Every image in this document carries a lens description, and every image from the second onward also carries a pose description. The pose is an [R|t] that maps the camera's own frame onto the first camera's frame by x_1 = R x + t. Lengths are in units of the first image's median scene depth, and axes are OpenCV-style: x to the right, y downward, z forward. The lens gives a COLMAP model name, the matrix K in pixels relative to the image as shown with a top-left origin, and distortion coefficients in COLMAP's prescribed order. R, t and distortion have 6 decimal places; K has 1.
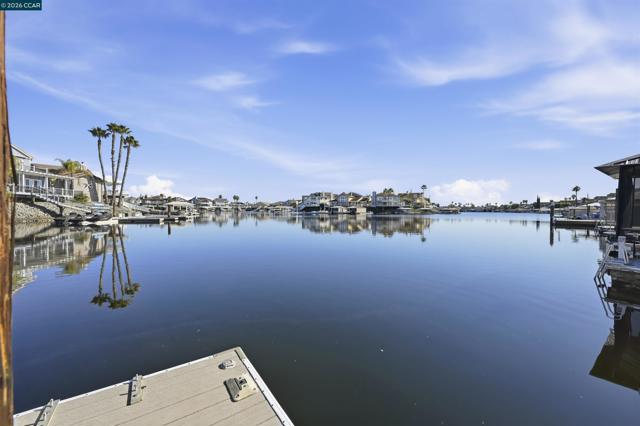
lens RADIAL K [[250.3, 0, 325.6], [0, 250.3, 210.7], [0, 0, 1]] dist [-0.003166, 0.000823]
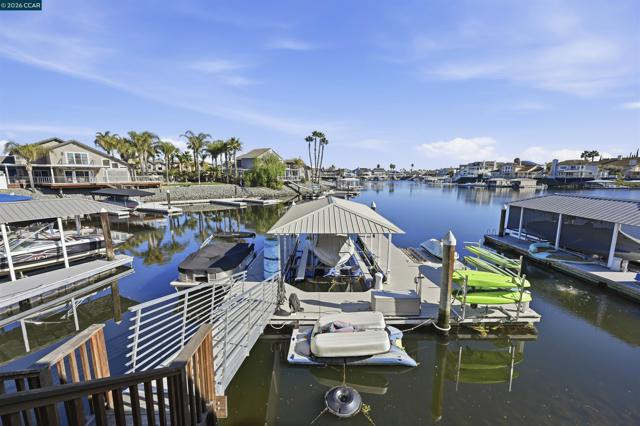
lens RADIAL K [[250.3, 0, 324.6], [0, 250.3, 210.3], [0, 0, 1]] dist [-0.003166, 0.000823]
pose [[0.821800, 0.067646, -0.565747, 0.044226], [0.008137, 0.991433, 0.130365, -0.021311], [0.569718, -0.111737, 0.814209, -0.109787]]
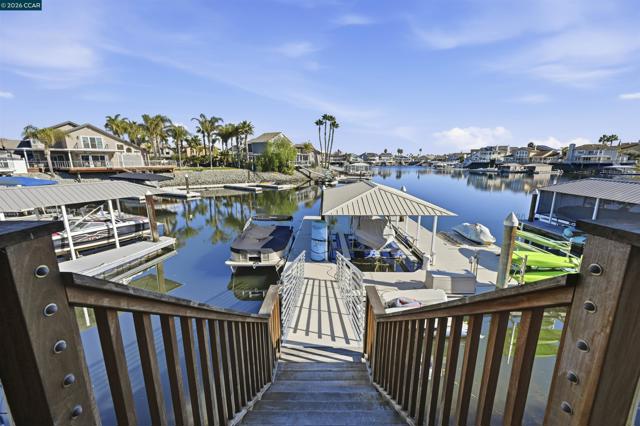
lens RADIAL K [[250.3, 0, 325.0], [0, 250.3, 217.3], [0, 0, 1]] dist [-0.003166, 0.000823]
pose [[0.811383, 0.118966, -0.572281, 0.035514], [0.007269, 0.976940, 0.213392, -0.020757], [0.584470, -0.177302, 0.791807, -0.117571]]
